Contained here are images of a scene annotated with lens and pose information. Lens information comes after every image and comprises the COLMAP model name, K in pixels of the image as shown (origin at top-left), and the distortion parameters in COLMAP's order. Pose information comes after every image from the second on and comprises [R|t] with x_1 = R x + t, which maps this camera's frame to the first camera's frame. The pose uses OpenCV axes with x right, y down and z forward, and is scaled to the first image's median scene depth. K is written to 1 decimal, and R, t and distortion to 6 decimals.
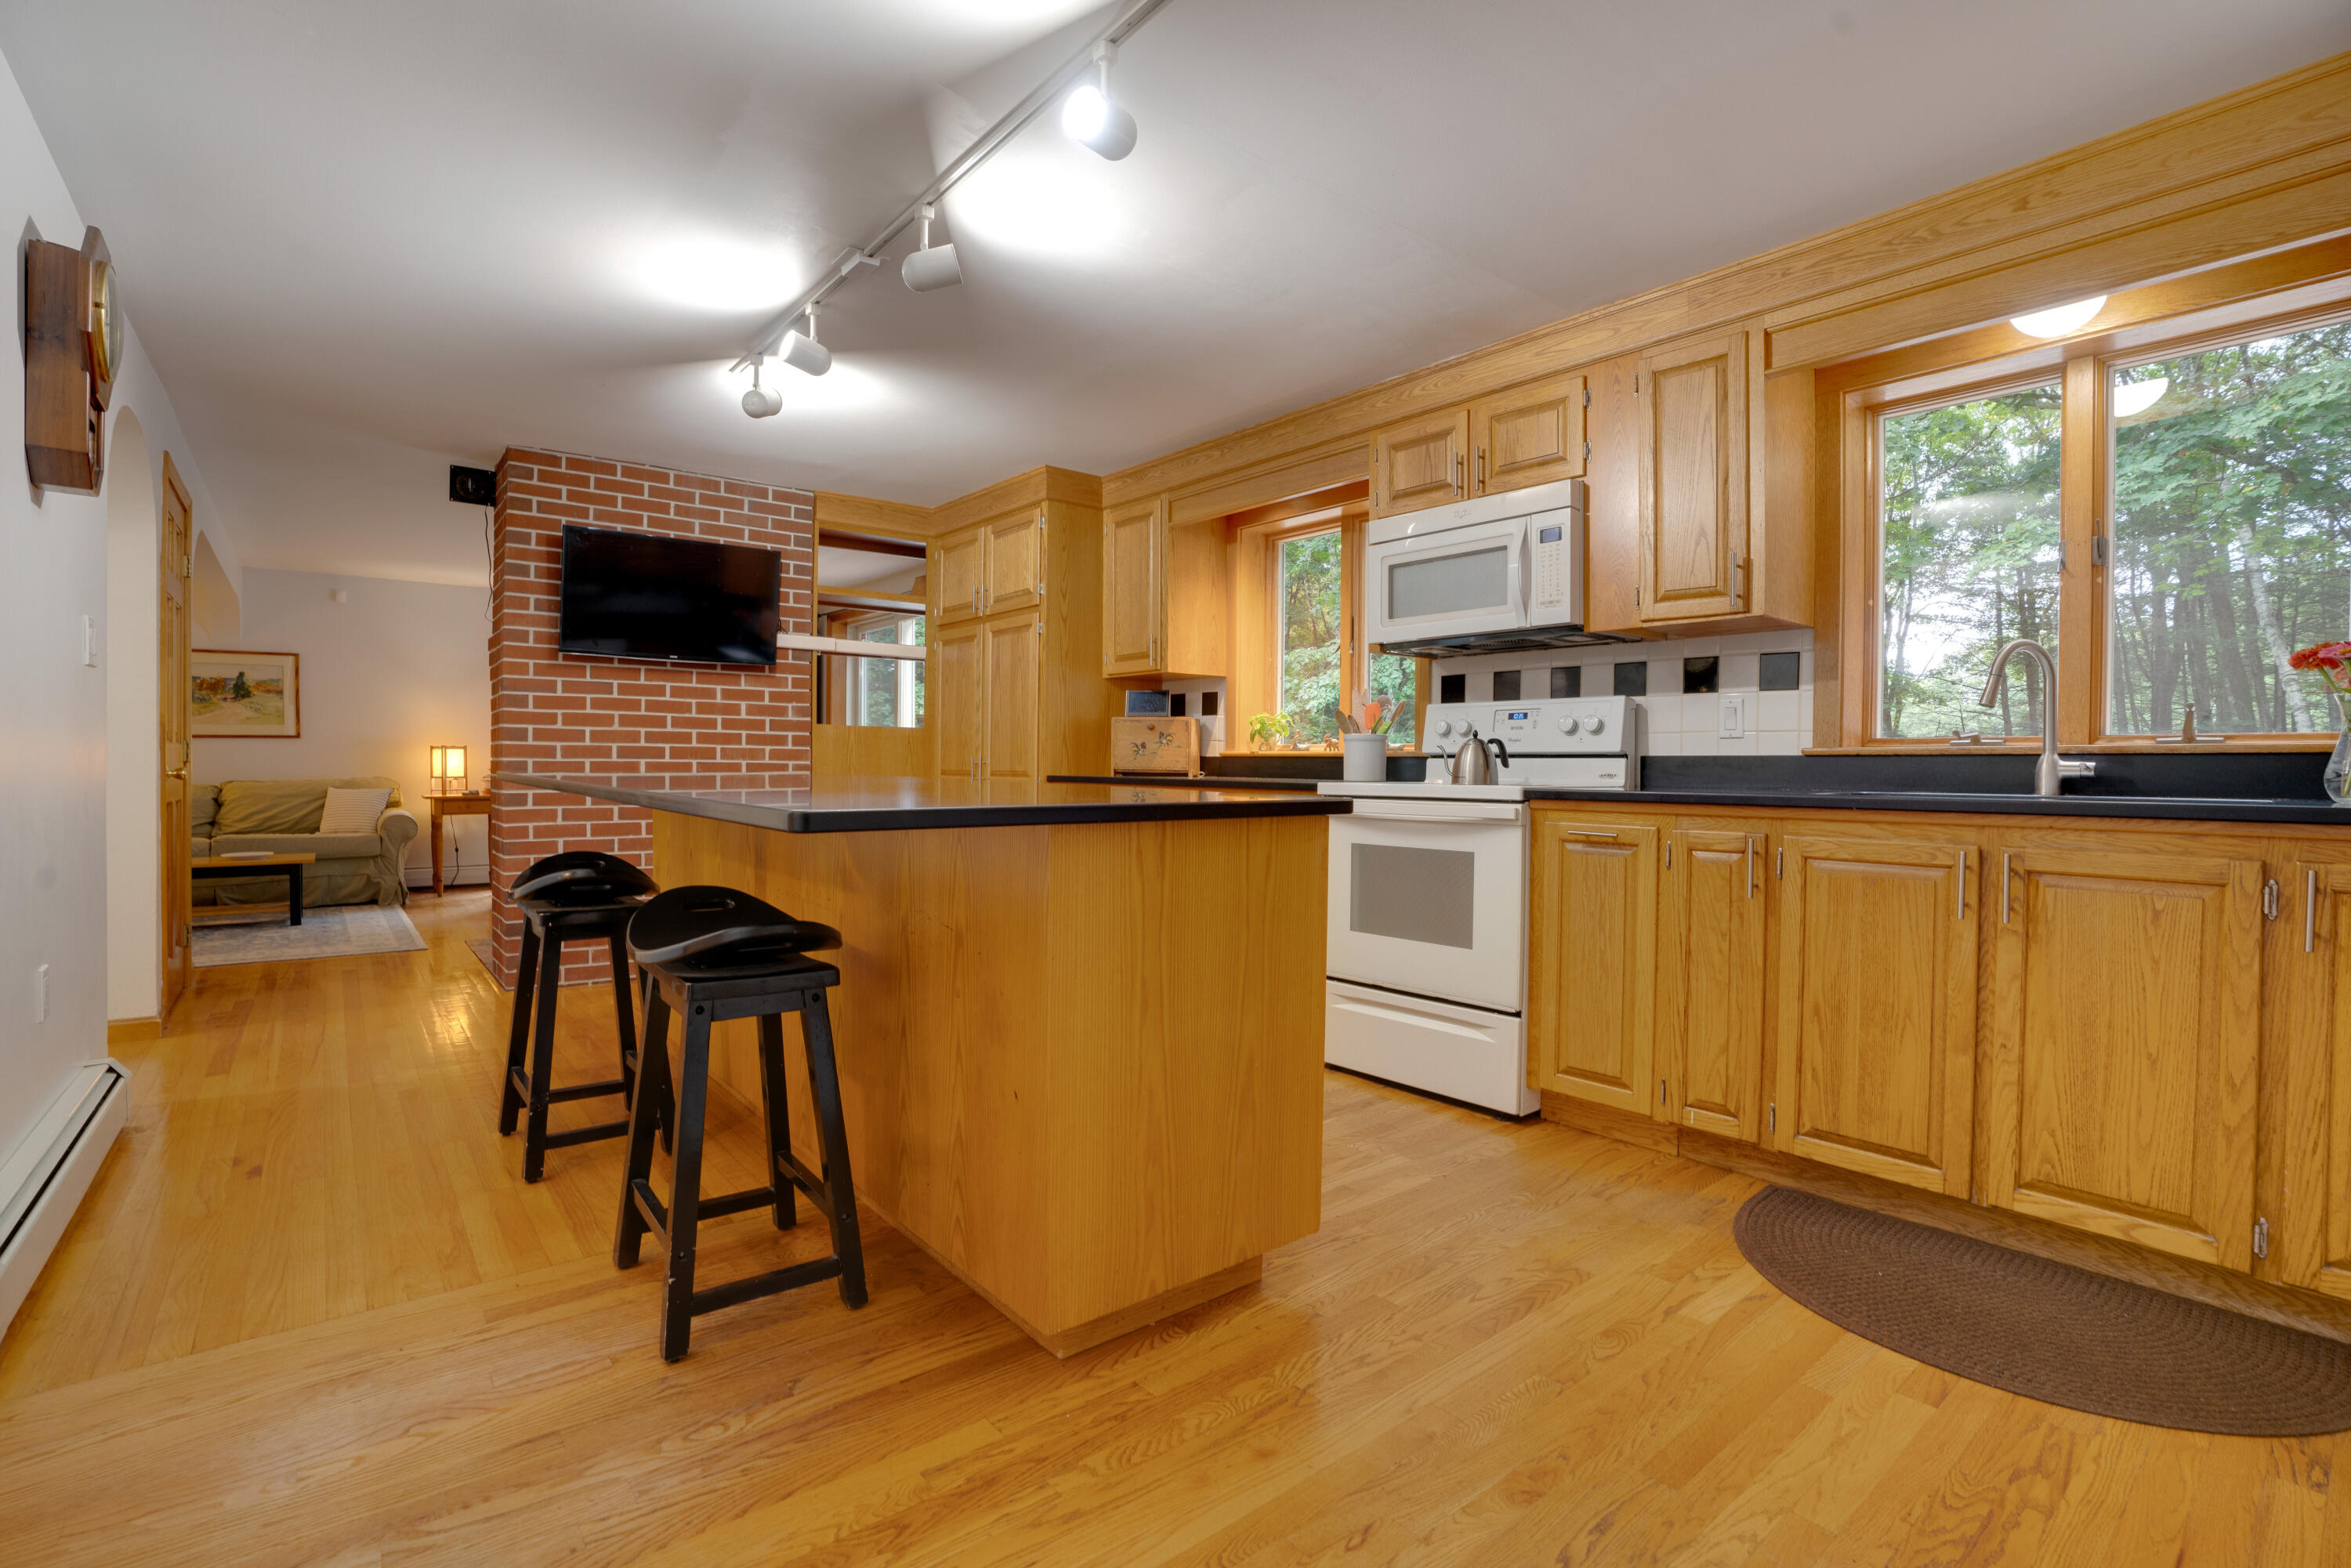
lens RADIAL K [[1079.9, 0, 1195.4], [0, 1079.9, 773.2], [0, 0, 1]] dist [-0.064723, 0.023413]
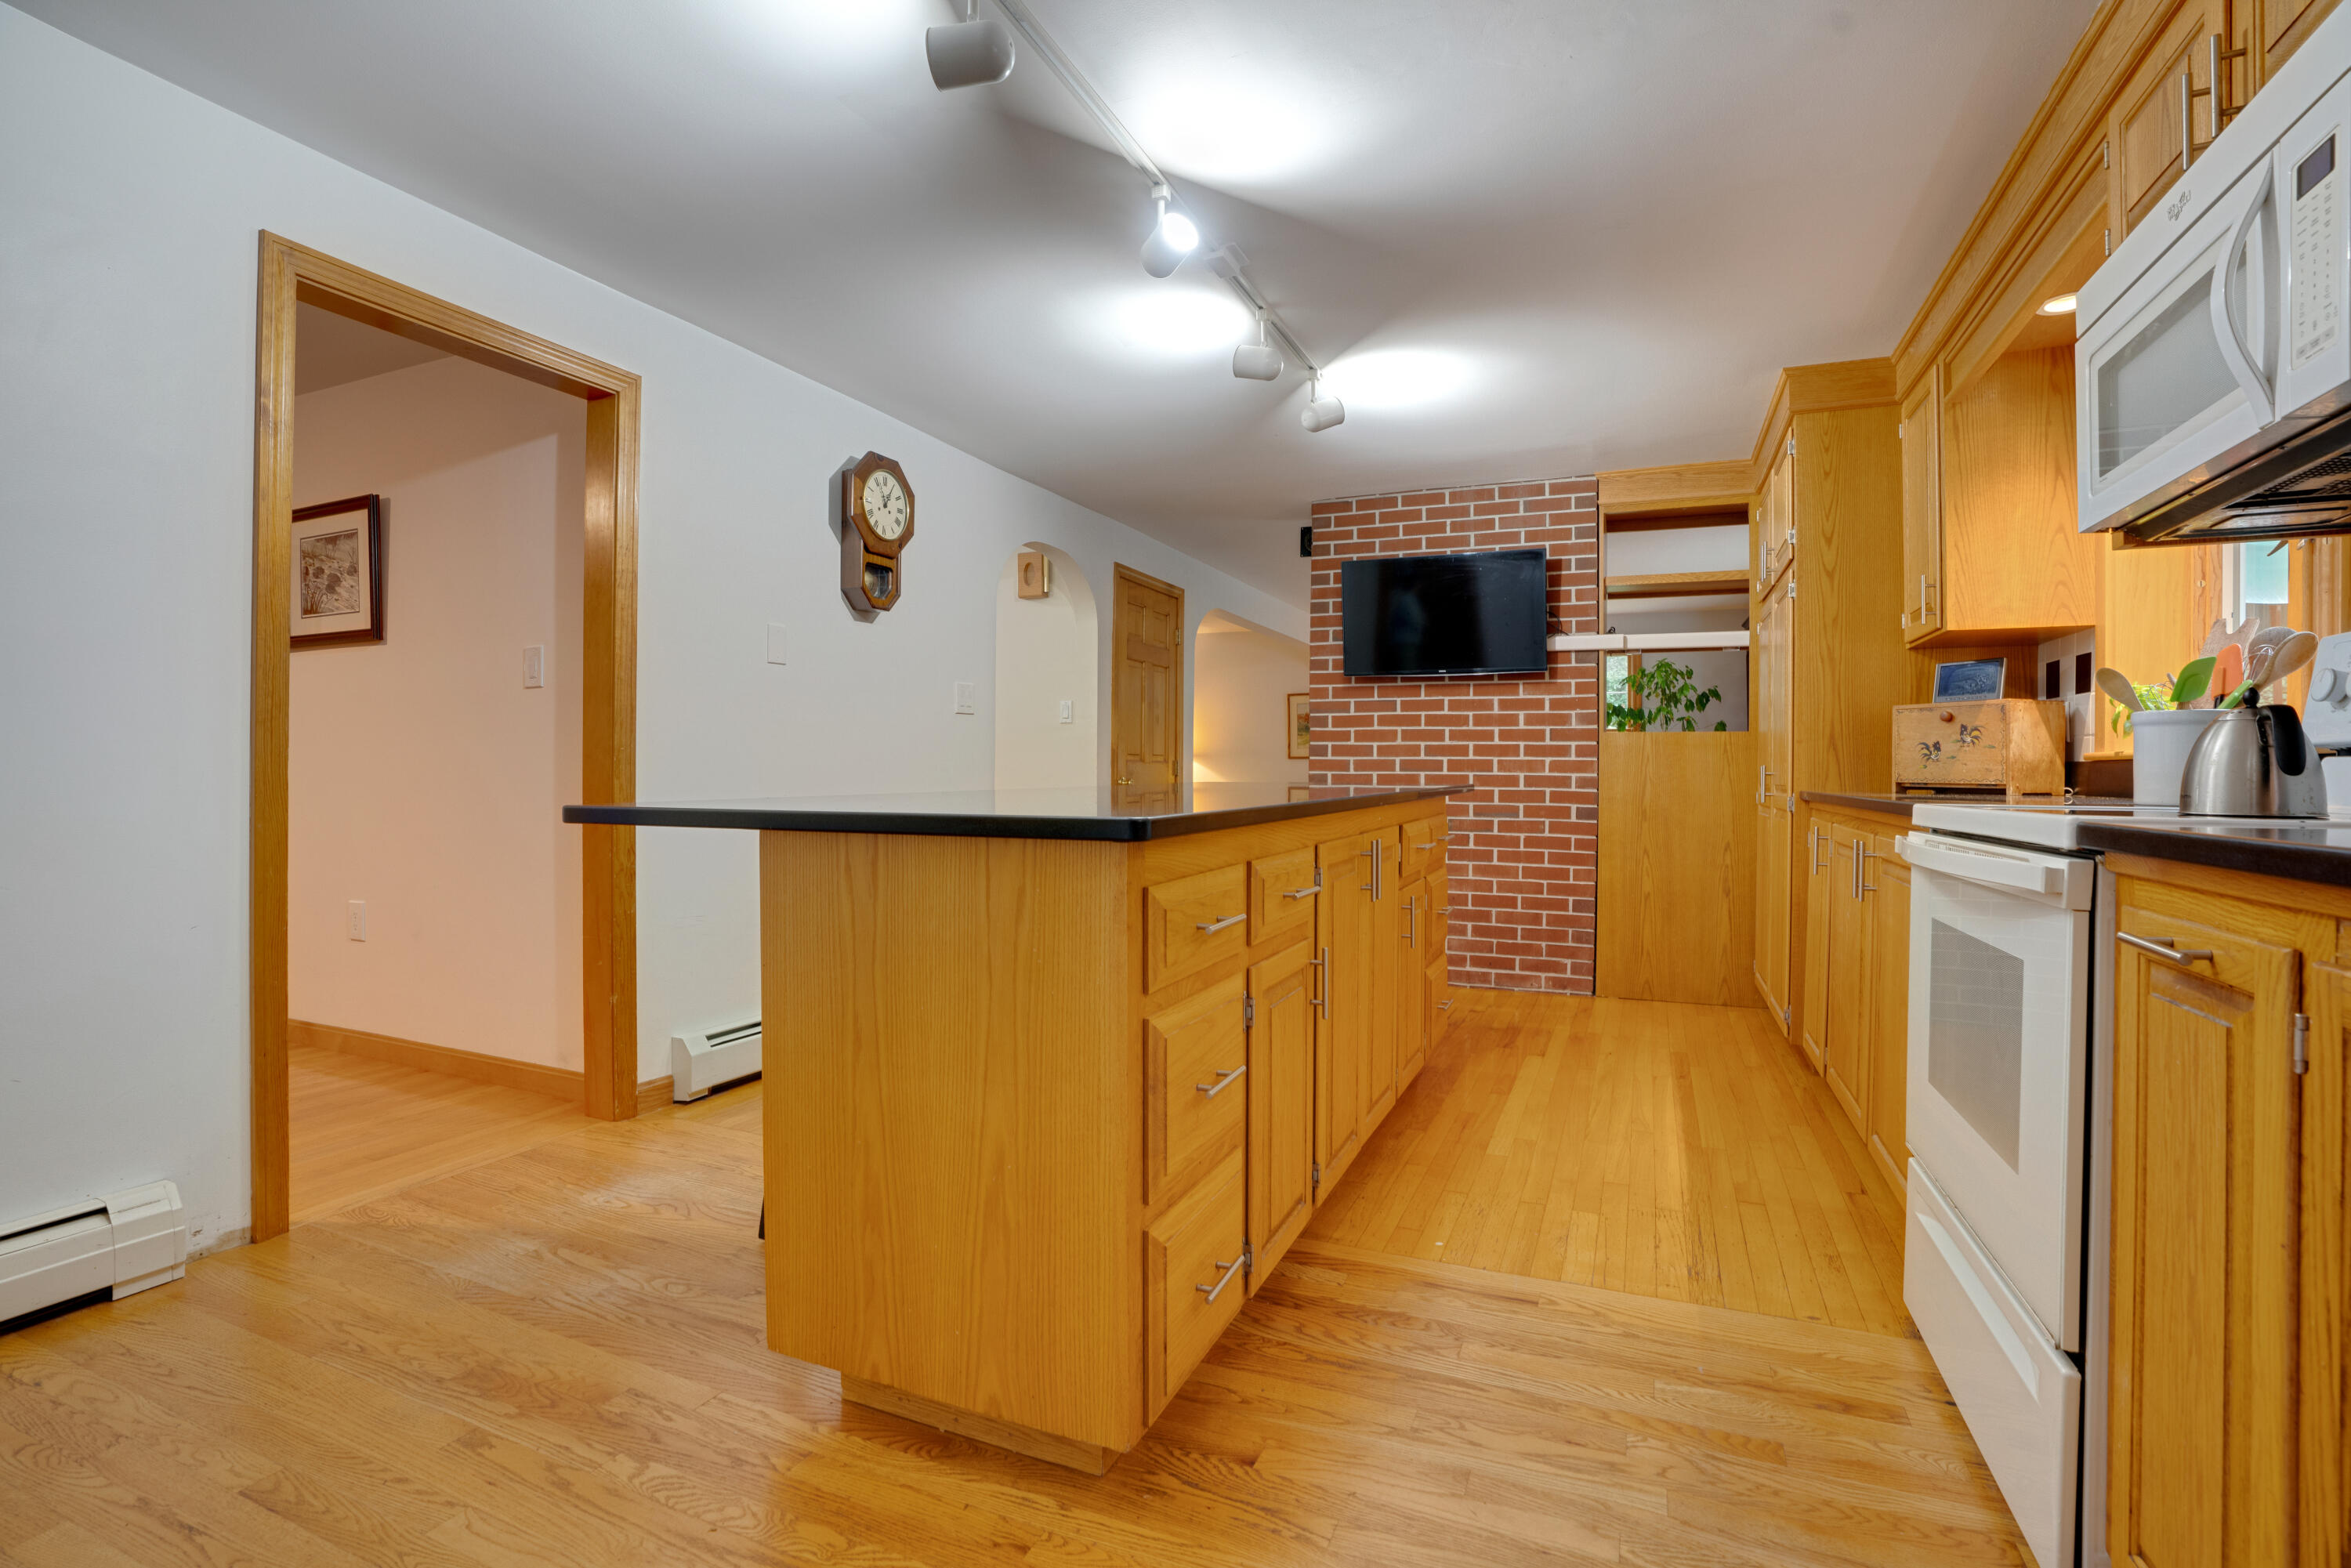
lens RADIAL K [[1079.9, 0, 1201.8], [0, 1079.9, 782.2], [0, 0, 1]] dist [-0.064723, 0.023413]
pose [[0.452471, 0.001514, -0.891778, 0.342963], [-0.008559, 0.999960, -0.002645, 0.001882], [0.891738, 0.008829, 0.452466, 0.343913]]
